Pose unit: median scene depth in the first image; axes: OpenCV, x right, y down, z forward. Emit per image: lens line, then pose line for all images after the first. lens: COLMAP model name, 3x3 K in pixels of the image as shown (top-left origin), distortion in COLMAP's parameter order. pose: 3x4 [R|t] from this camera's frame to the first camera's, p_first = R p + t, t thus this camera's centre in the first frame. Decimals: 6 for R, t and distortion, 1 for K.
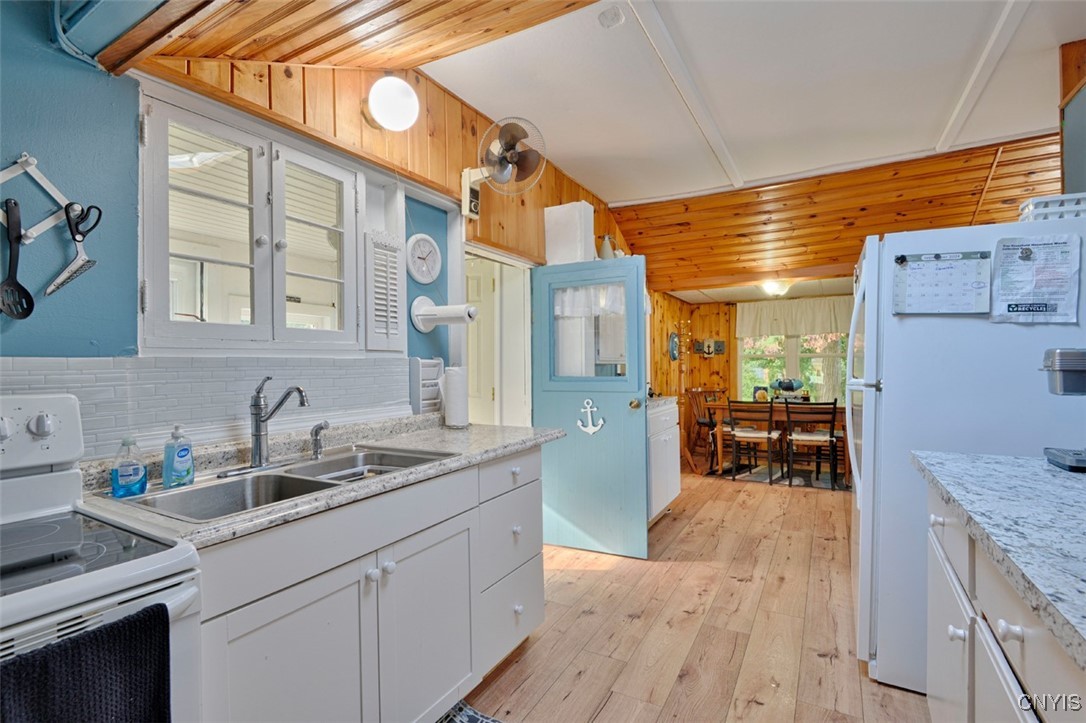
lens RADIAL K [[502.1, 0, 541.9], [0, 502.1, 366.4], [0, 0, 1]] dist [-0.002127, -0.001578]
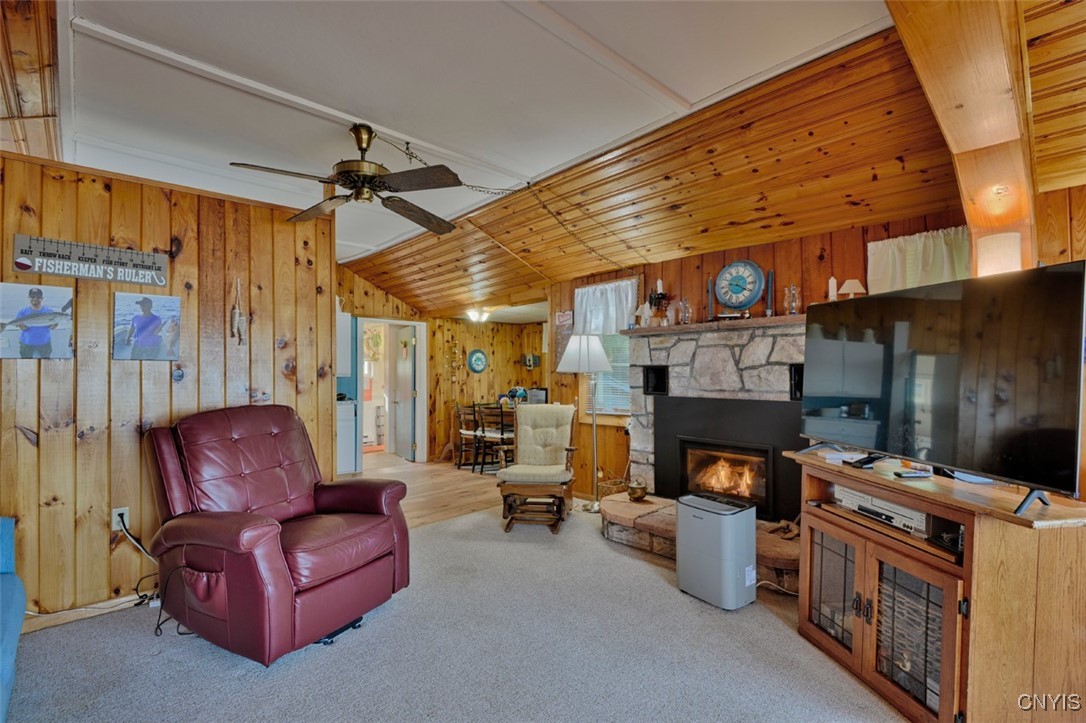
lens RADIAL K [[502.1, 0, 547.3], [0, 502.1, 358.1], [0, 0, 1]] dist [-0.002127, -0.001578]
pose [[0.965364, -0.014553, -0.260502, 0.704503], [0.005089, 0.999304, -0.036965, -0.001351], [0.260858, 0.034359, 0.964766, -0.120621]]
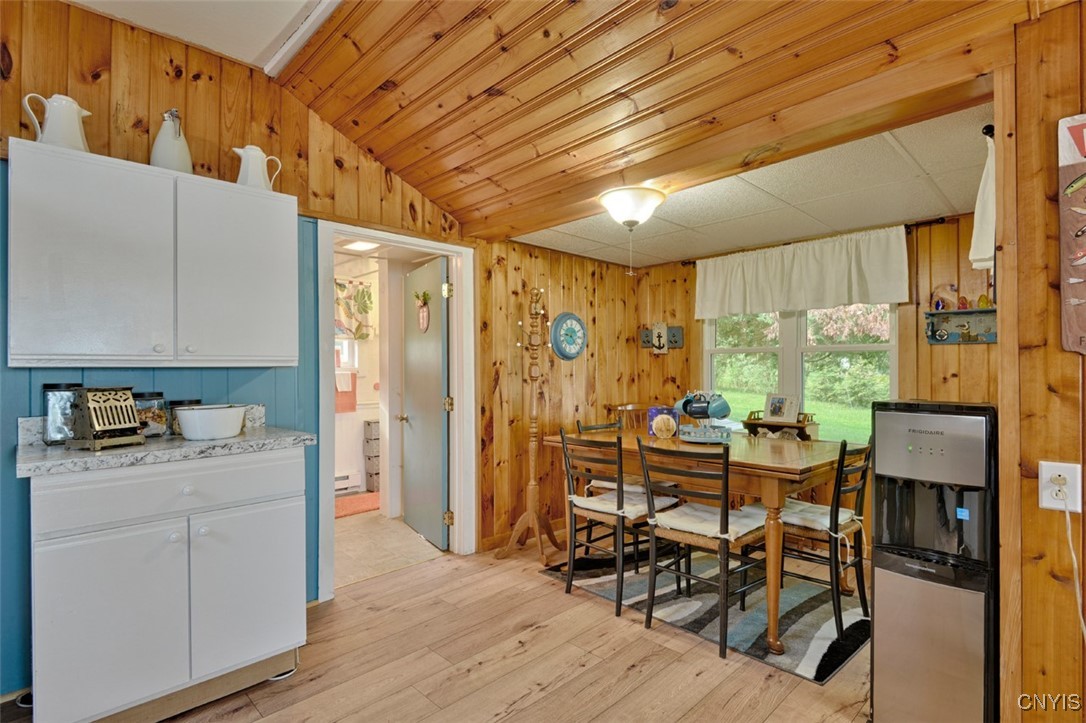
lens RADIAL K [[540.5, 0, 544.0], [0, 540.5, 366.6], [0, 0, 1]] dist [-0.002142, -0.000338]
pose [[0.965137, -0.006096, -0.261675, 0.383766], [0.005154, 0.999978, -0.004288, -0.000649], [0.261696, 0.002790, 0.965146, 0.348639]]
